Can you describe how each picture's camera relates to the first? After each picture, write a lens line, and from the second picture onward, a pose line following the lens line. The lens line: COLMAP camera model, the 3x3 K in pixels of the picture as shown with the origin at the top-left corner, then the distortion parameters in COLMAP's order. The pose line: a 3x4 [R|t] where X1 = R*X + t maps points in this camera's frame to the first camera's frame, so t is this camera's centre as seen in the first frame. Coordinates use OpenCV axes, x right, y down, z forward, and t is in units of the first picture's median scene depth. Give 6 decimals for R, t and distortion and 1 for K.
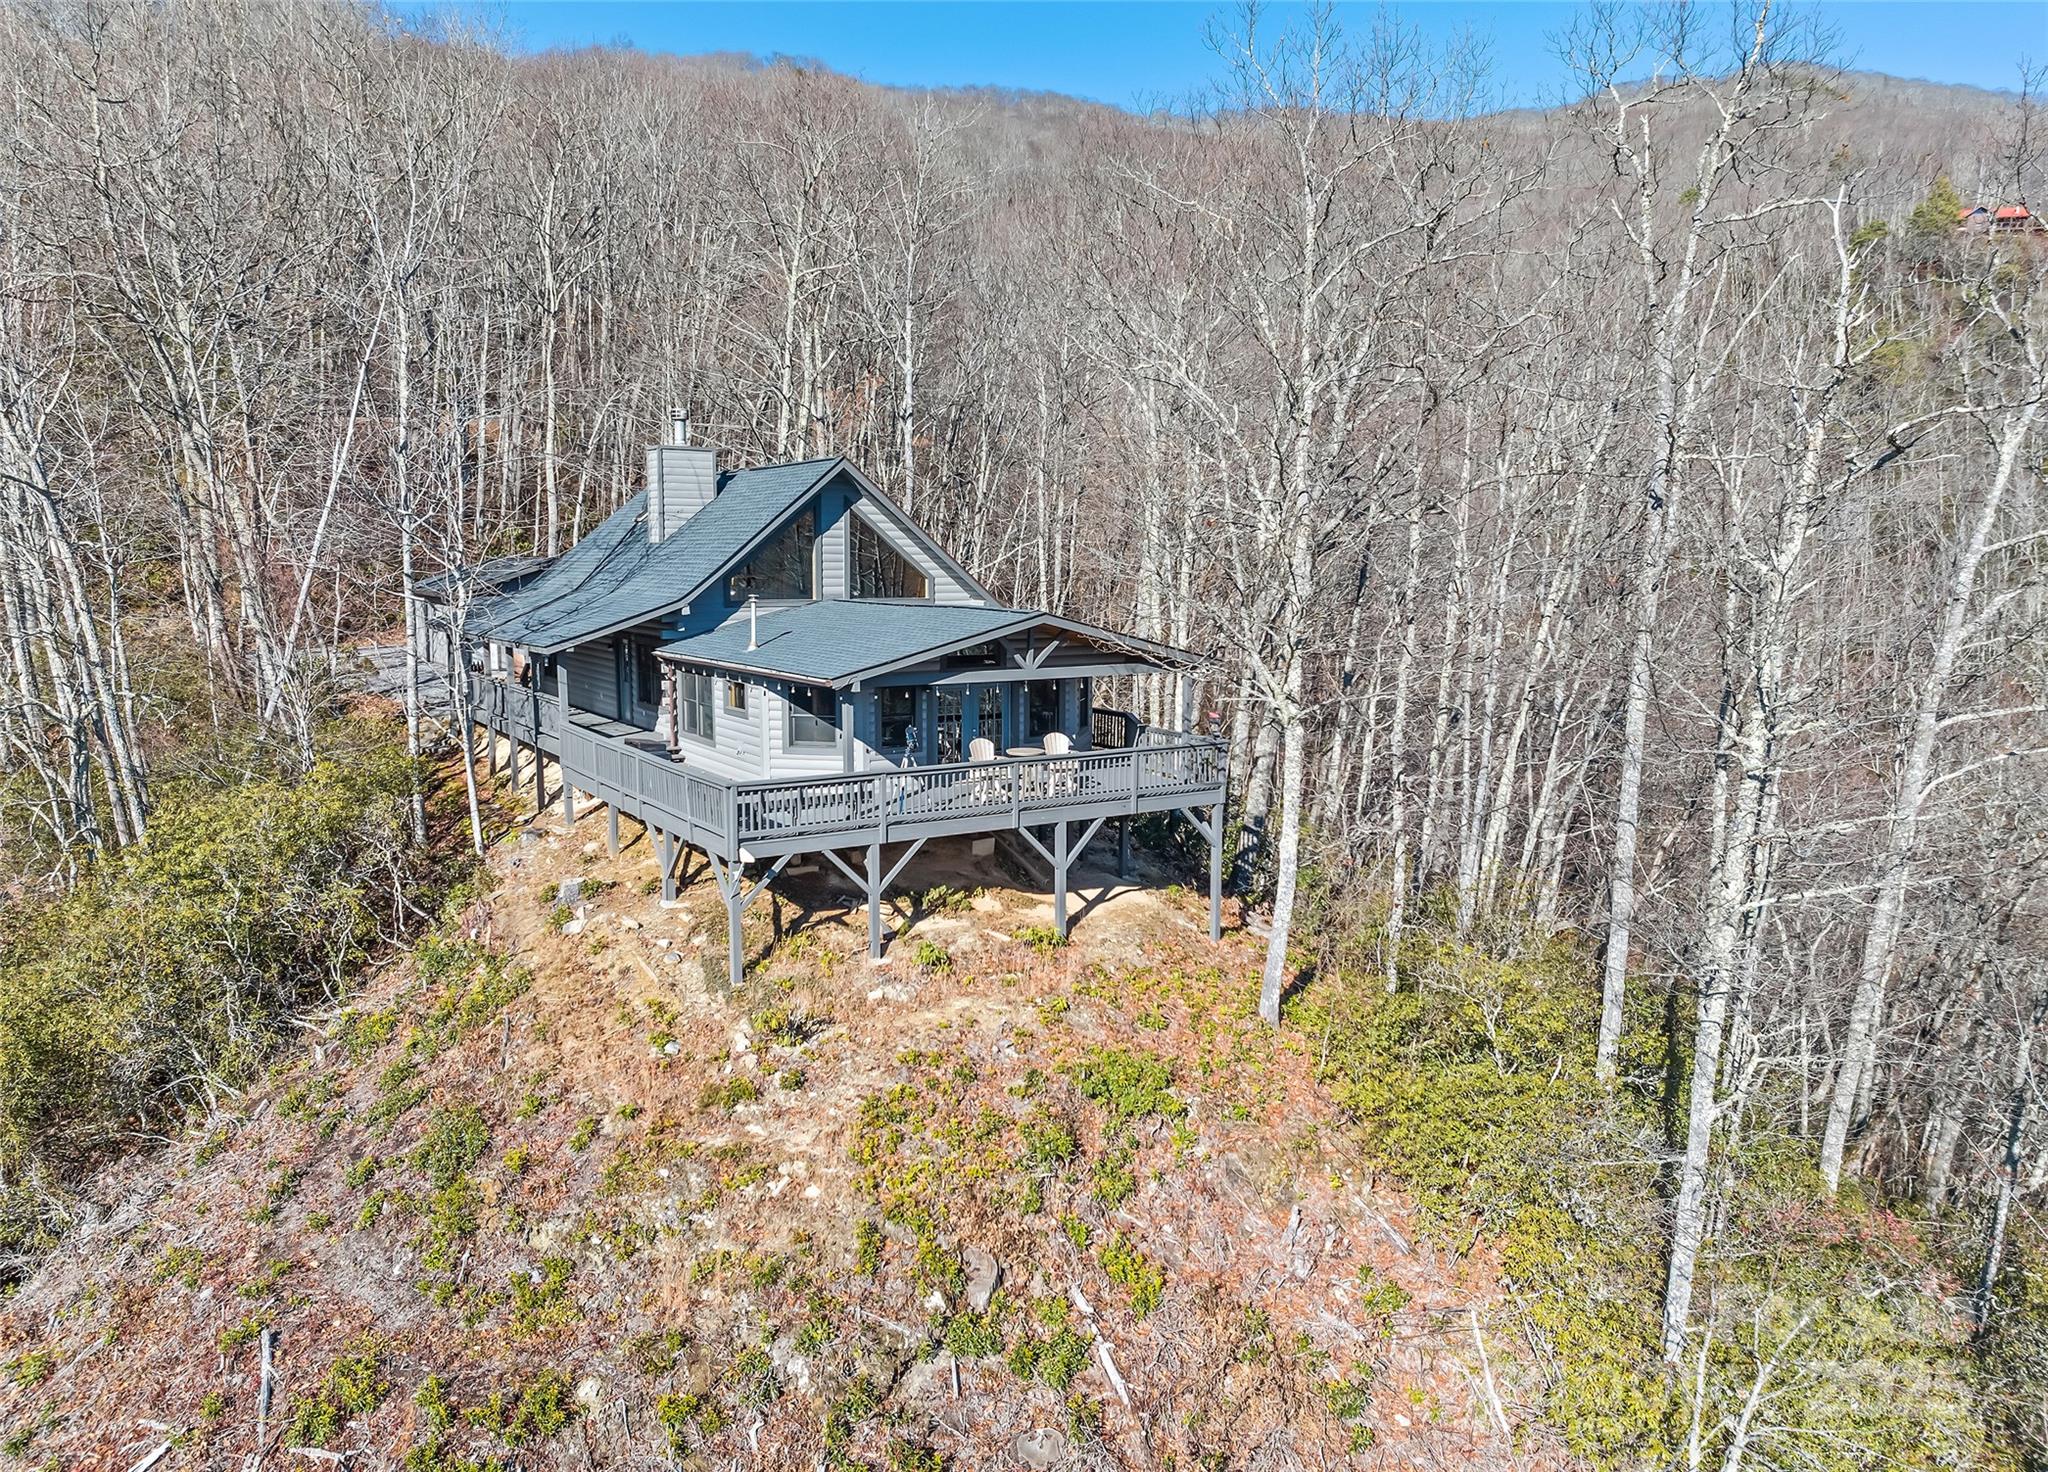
lens RADIAL K [[1455.7, 0, 1025.4], [0, 1455.7, 684.1], [0, 0, 1]] dist [-0.054866, -0.006463]
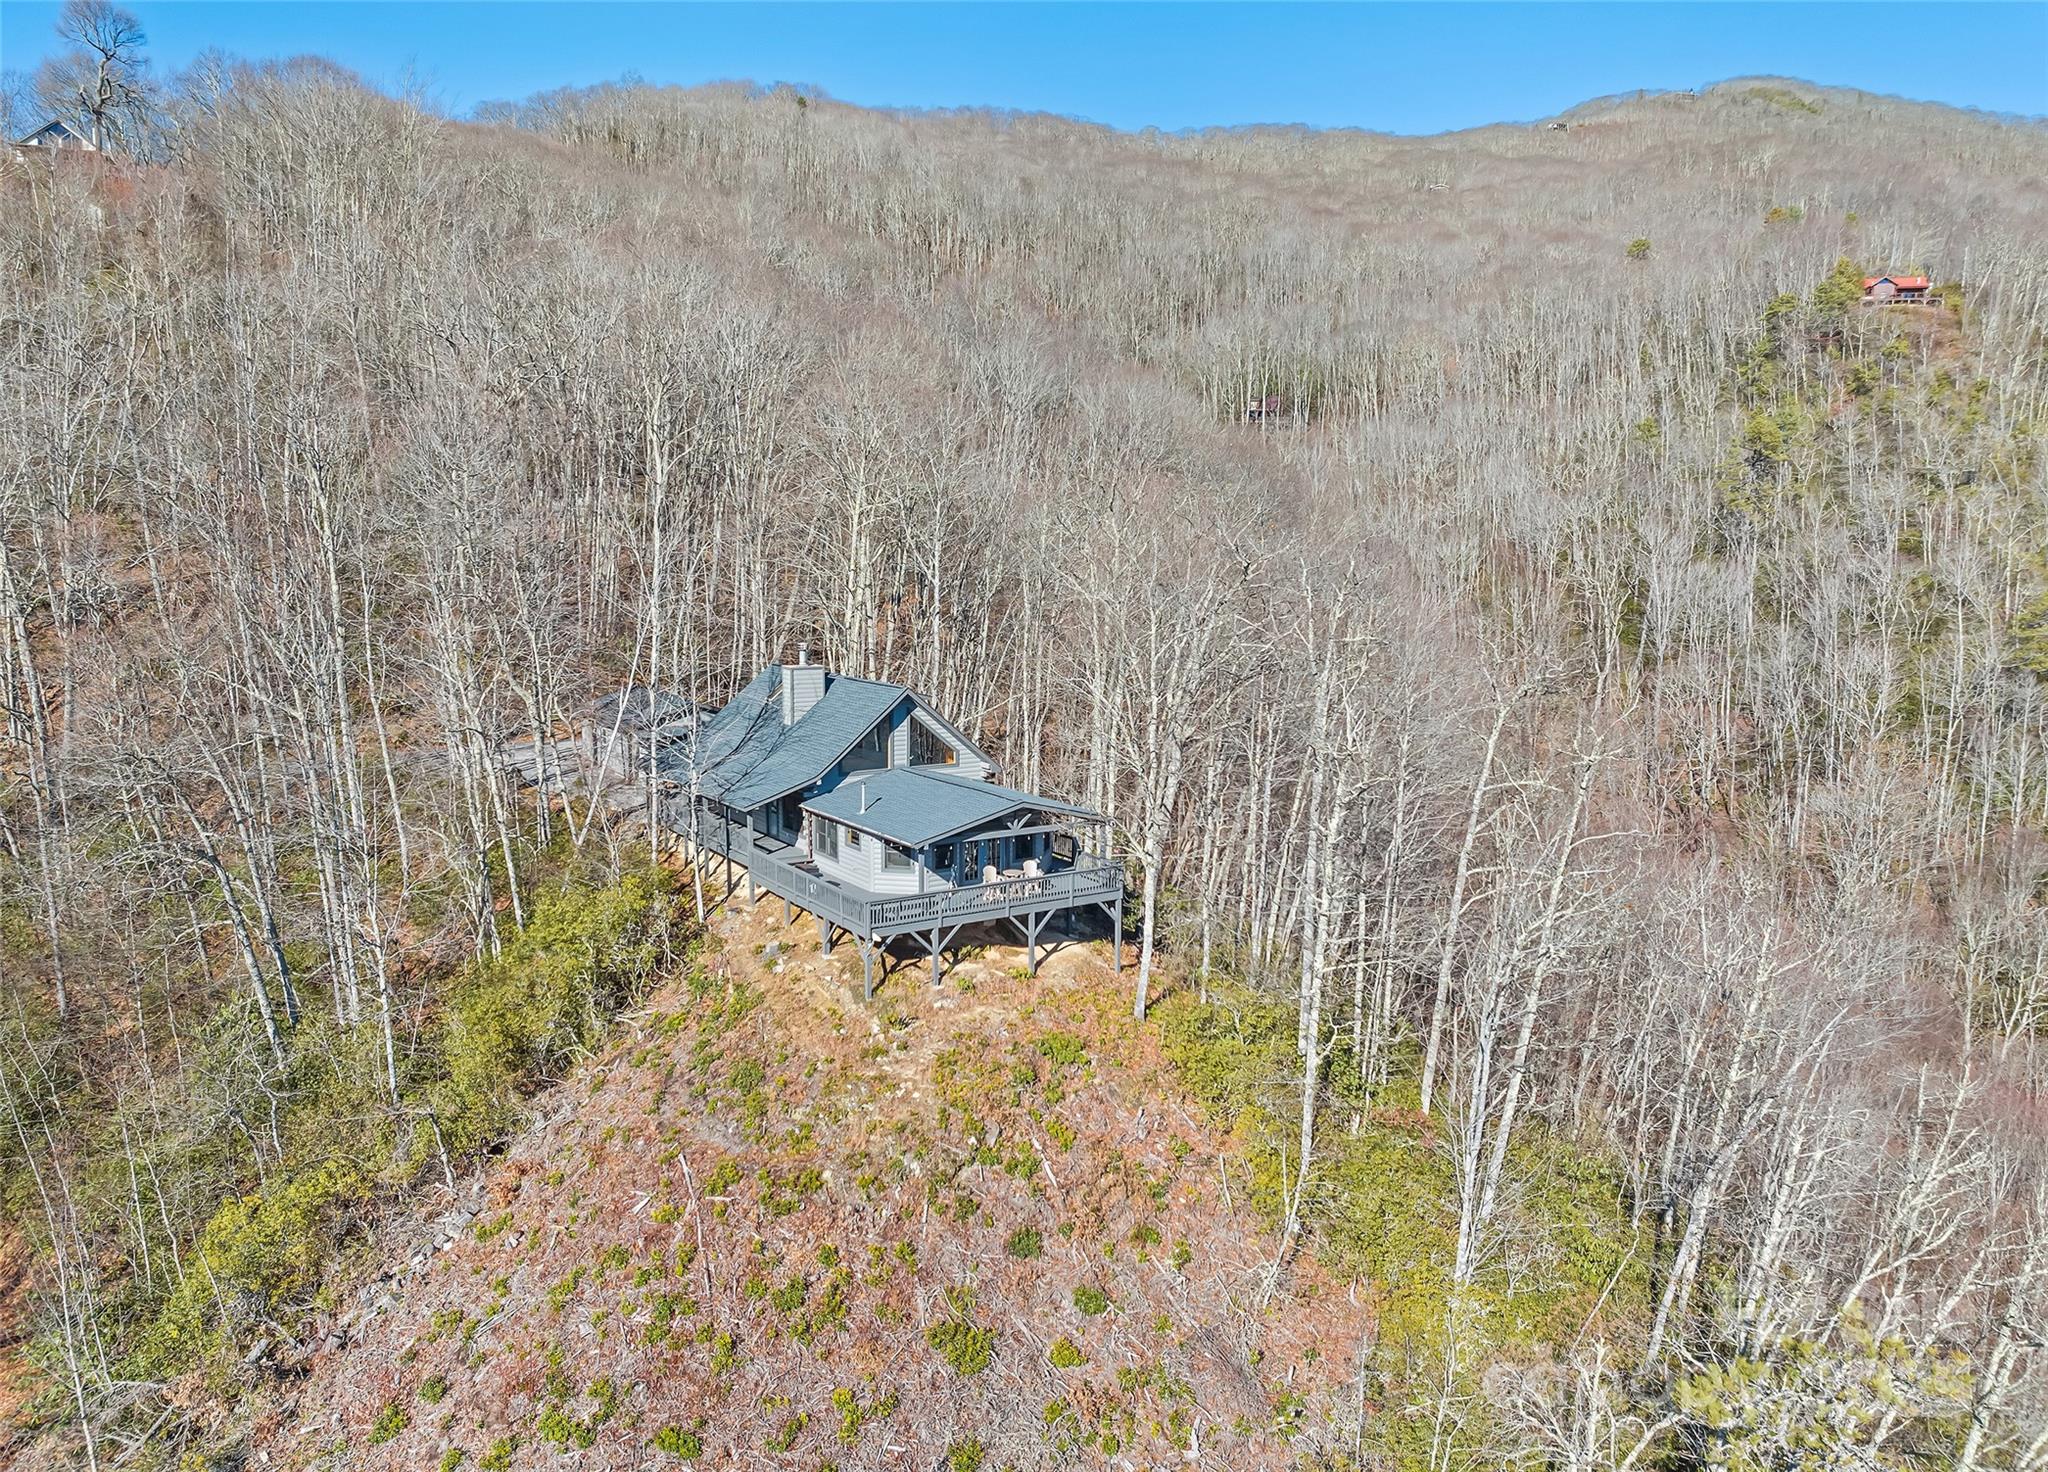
lens RADIAL K [[1455.7, 0, 1025.4], [0, 1455.7, 684.1], [0, 0, 1]] dist [-0.054866, -0.006463]
pose [[0.999975, 0.003429, 0.006187, 0.003501], [-0.003463, 0.999978, 0.005583, -0.214980], [-0.006168, -0.005605, 0.999965, -0.897157]]
